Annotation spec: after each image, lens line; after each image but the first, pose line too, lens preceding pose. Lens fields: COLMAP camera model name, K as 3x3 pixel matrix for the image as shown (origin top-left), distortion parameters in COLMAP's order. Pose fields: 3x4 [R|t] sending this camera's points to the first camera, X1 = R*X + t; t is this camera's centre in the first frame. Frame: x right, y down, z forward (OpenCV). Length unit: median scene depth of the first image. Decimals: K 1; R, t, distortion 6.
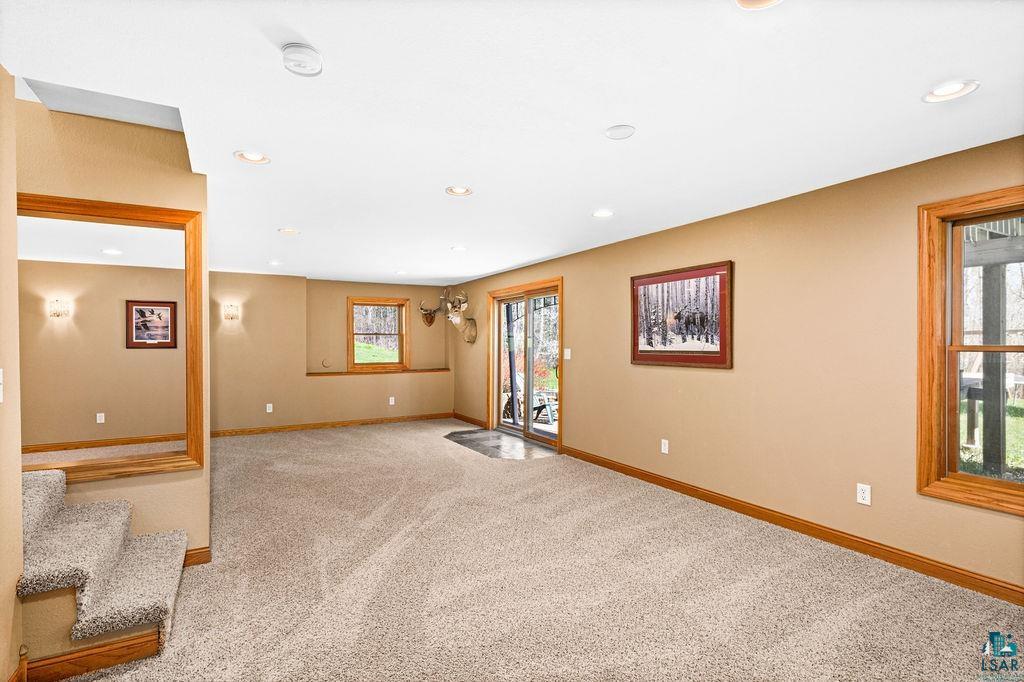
lens RADIAL K [[494.0, 0, 509.4], [0, 494.0, 344.4], [0, 0, 1]] dist [-0.001492, 0.002427]
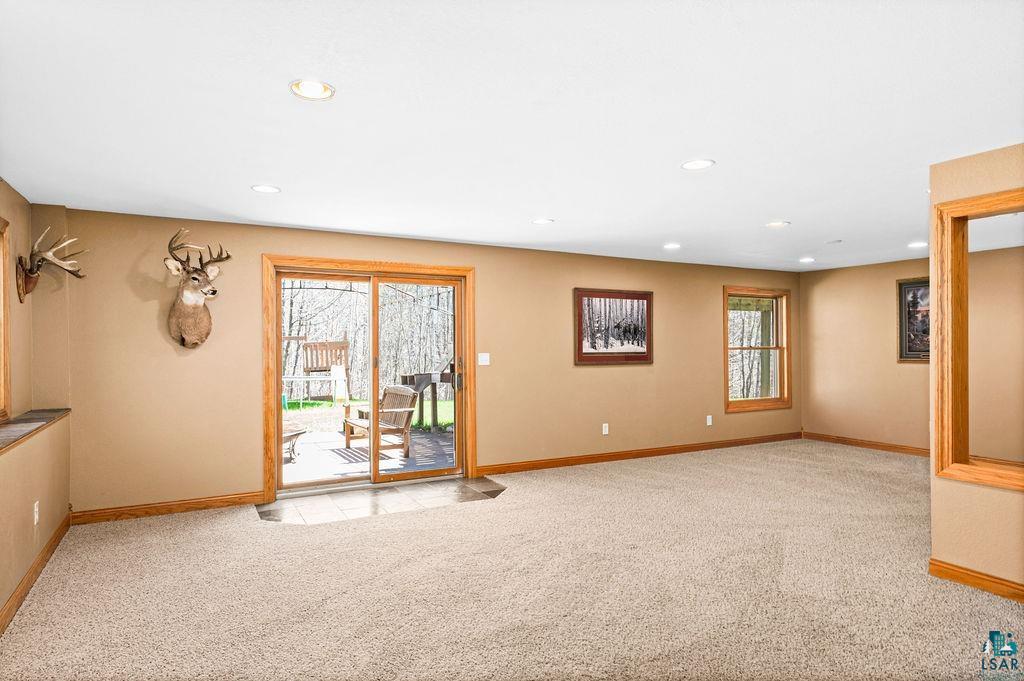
lens RADIAL K [[596.1, 0, 507.9], [0, 596.1, 341.6], [0, 0, 1]] dist [0.008169, 0.000654]
pose [[0.009539, 0.008800, 0.999916, -0.832183], [0.002620, 0.999958, -0.008825, -0.001525], [-0.999951, 0.002704, 0.009515, 0.855702]]
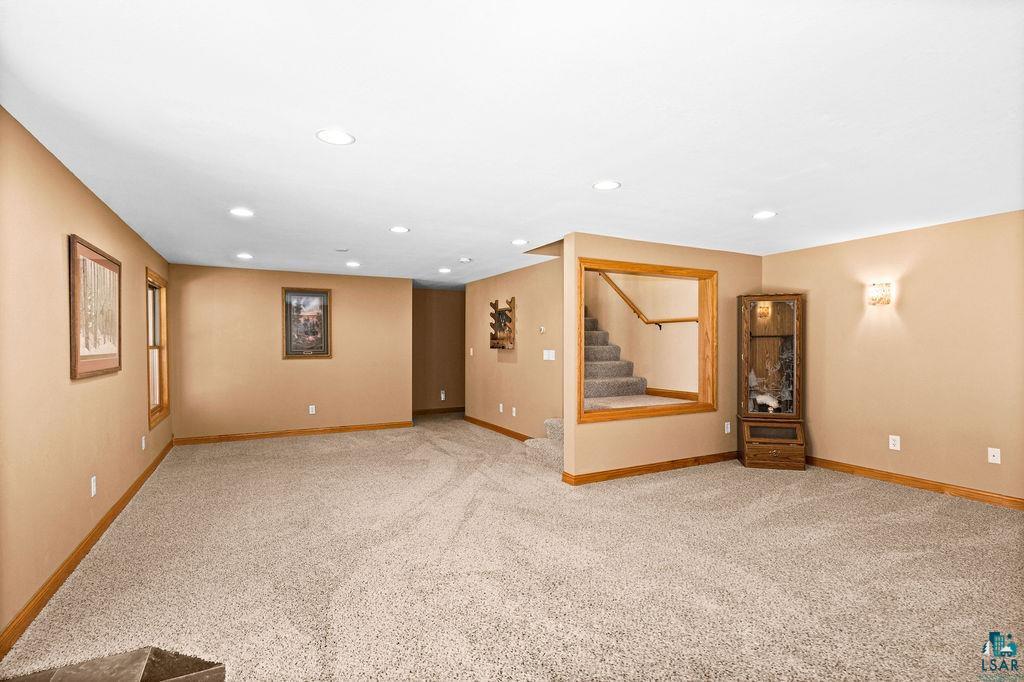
lens RADIAL K [[494.0, 0, 507.2], [0, 494.0, 347.8], [0, 0, 1]] dist [-0.001492, 0.002427]
pose [[-0.999702, 0.003401, 0.024179, -0.216115], [0.003598, 0.999961, 0.008086, -0.001235], [-0.024151, 0.008171, -0.999675, 1.187206]]
